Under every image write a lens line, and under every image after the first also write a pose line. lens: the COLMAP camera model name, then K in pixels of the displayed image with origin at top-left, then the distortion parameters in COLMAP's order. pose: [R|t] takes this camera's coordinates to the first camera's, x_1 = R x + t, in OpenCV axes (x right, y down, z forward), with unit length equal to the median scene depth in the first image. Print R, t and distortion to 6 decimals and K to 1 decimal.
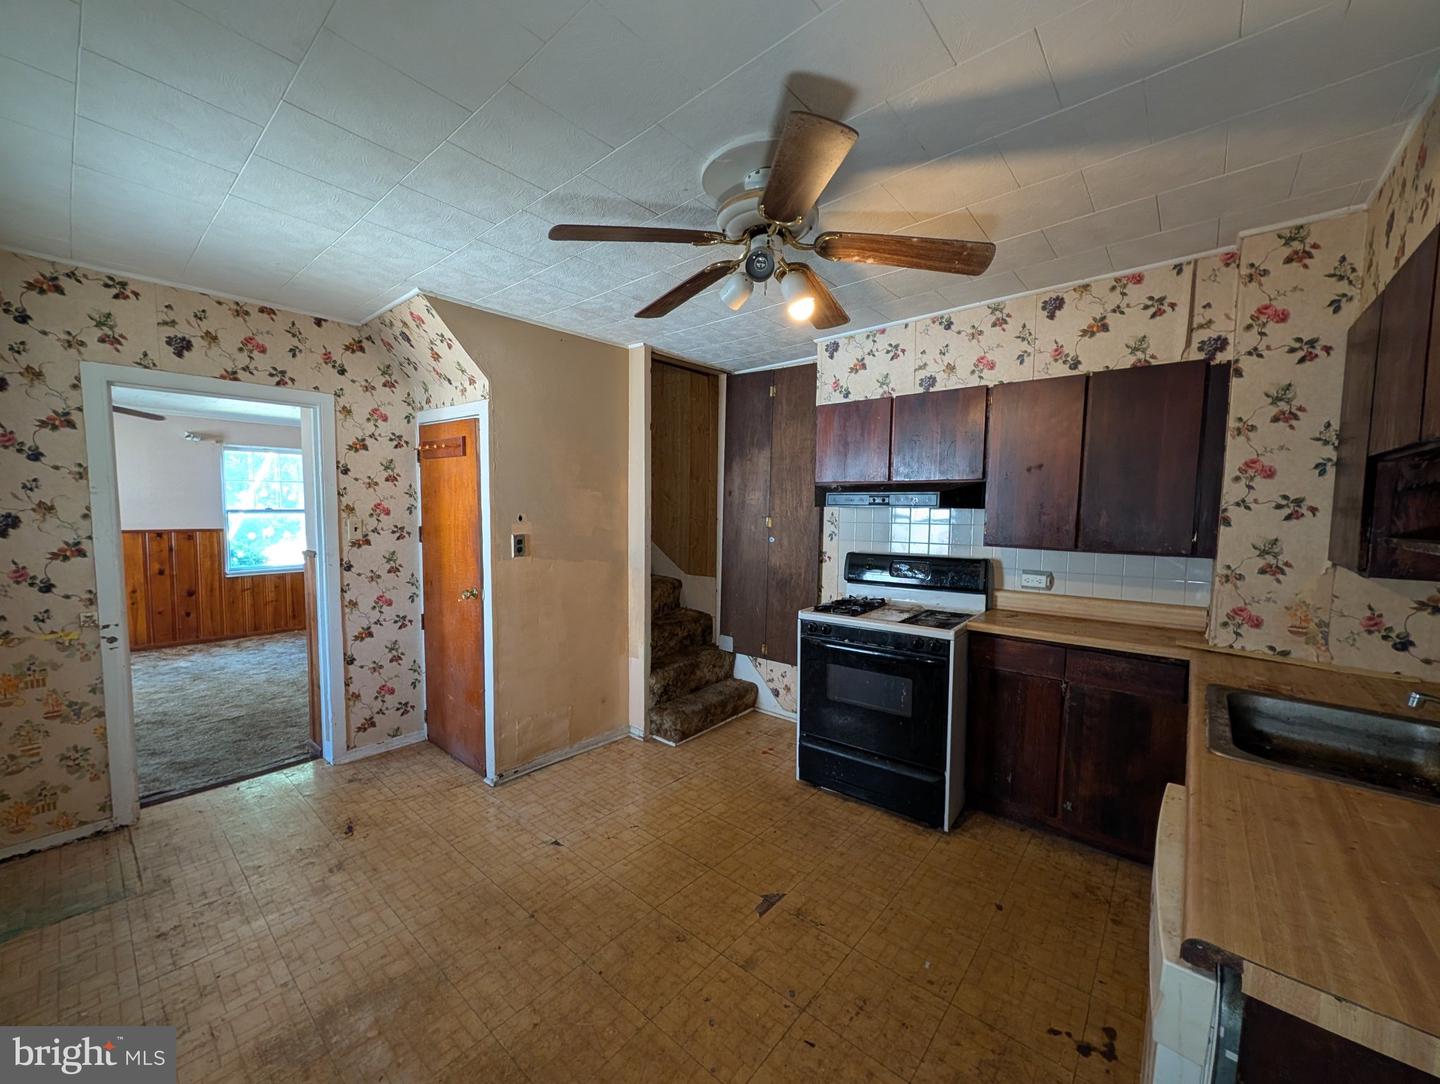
lens RADIAL K [[554.4, 0, 713.6], [0, 554.4, 547.1], [0, 0, 1]] dist [0.001184, 0.000104]
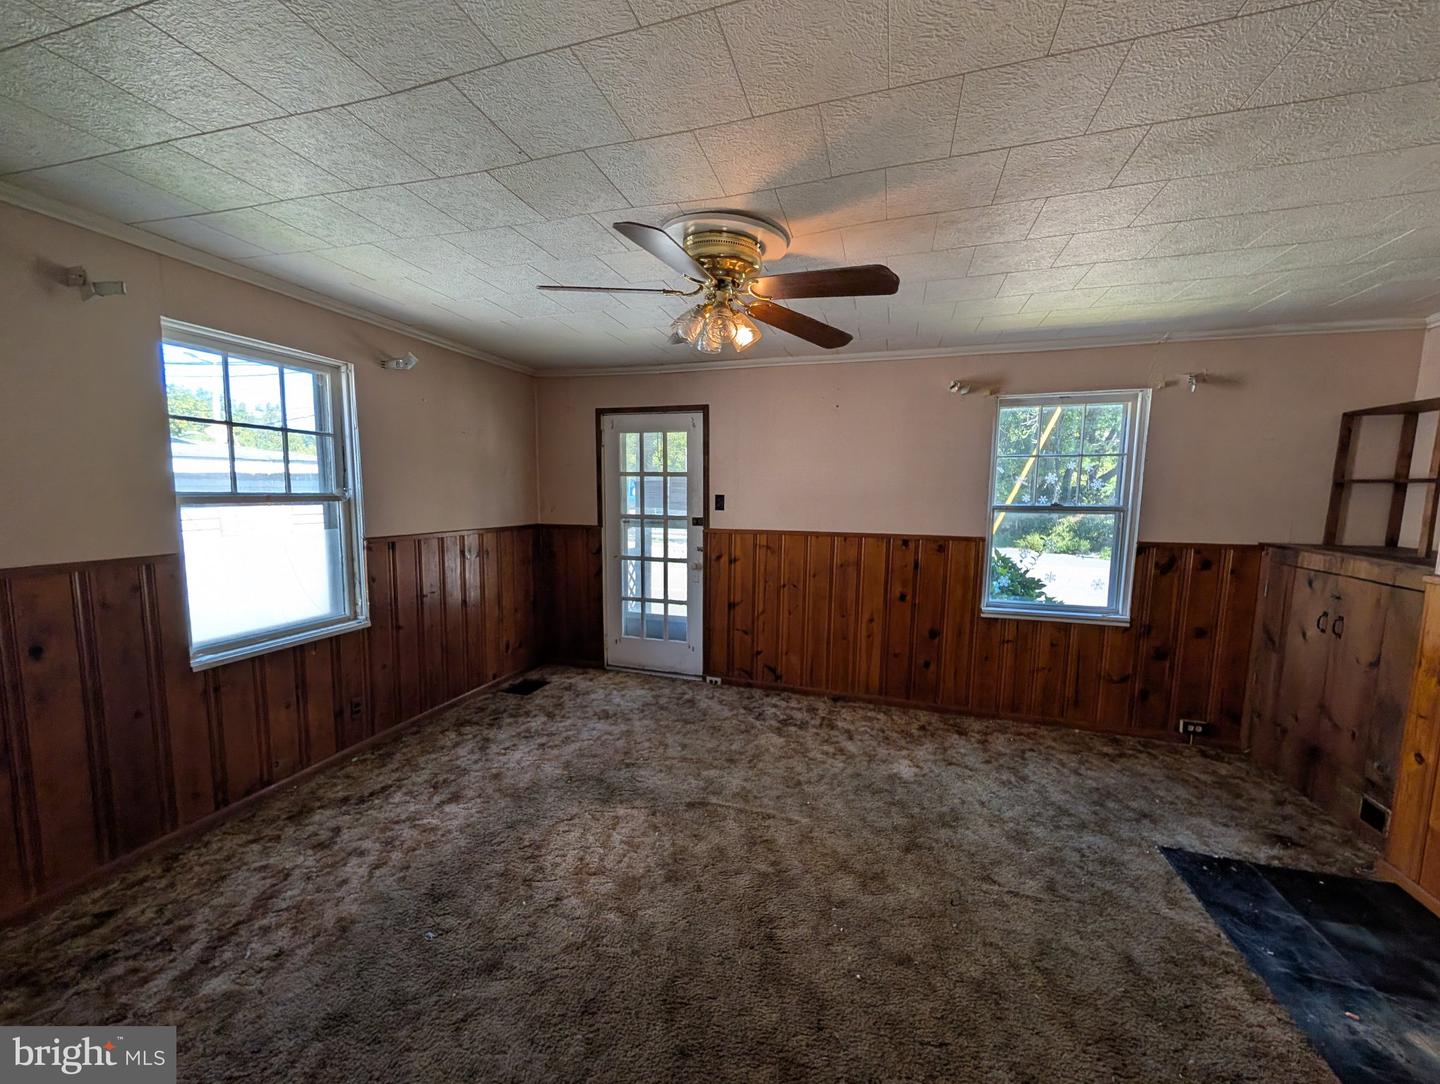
lens RADIAL K [[554.4, 0, 713.6], [0, 554.4, 547.1], [0, 0, 1]] dist [0.001184, 0.000104]
pose [[0.382939, 0.089380, -0.919439, -1.024831], [-0.072428, 0.995149, 0.066575, -0.096987], [0.920930, 0.041099, 0.387555, 1.148065]]
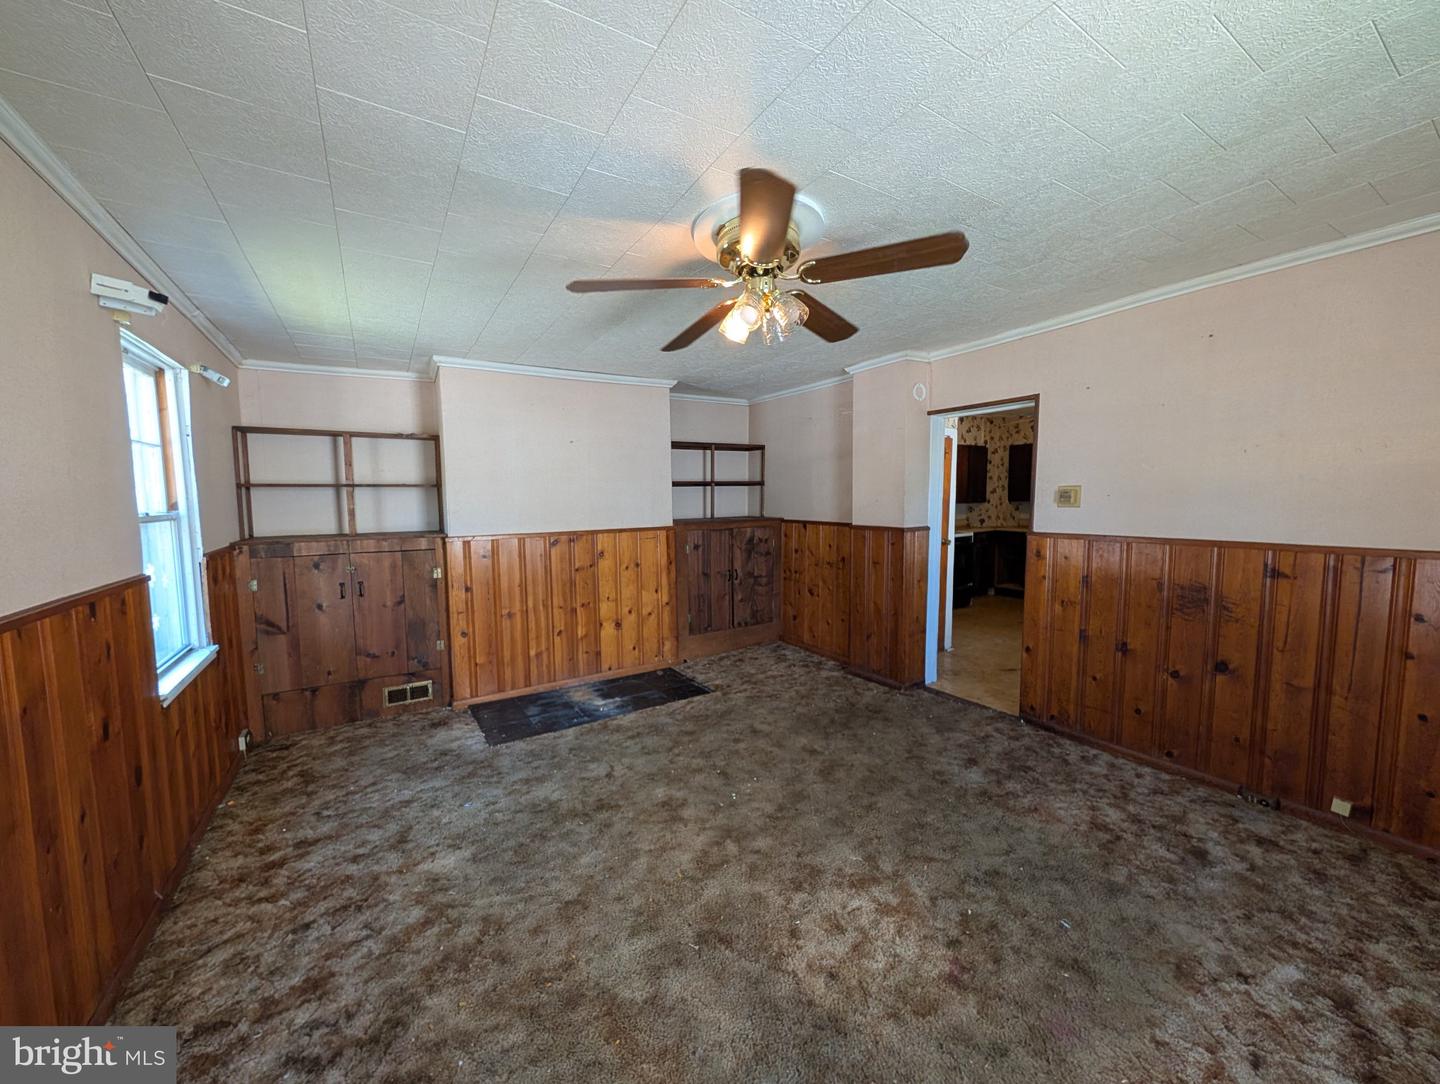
lens RADIAL K [[551.7, 0, 713.5], [0, 551.7, 548.0], [0, 0, 1]] dist [0.000926, 0.000526]
pose [[0.317968, -0.104607, 0.942313, -2.551380], [0.086770, 0.992934, 0.080947, -0.107814], [-0.944122, 0.056026, 0.324798, 1.281846]]
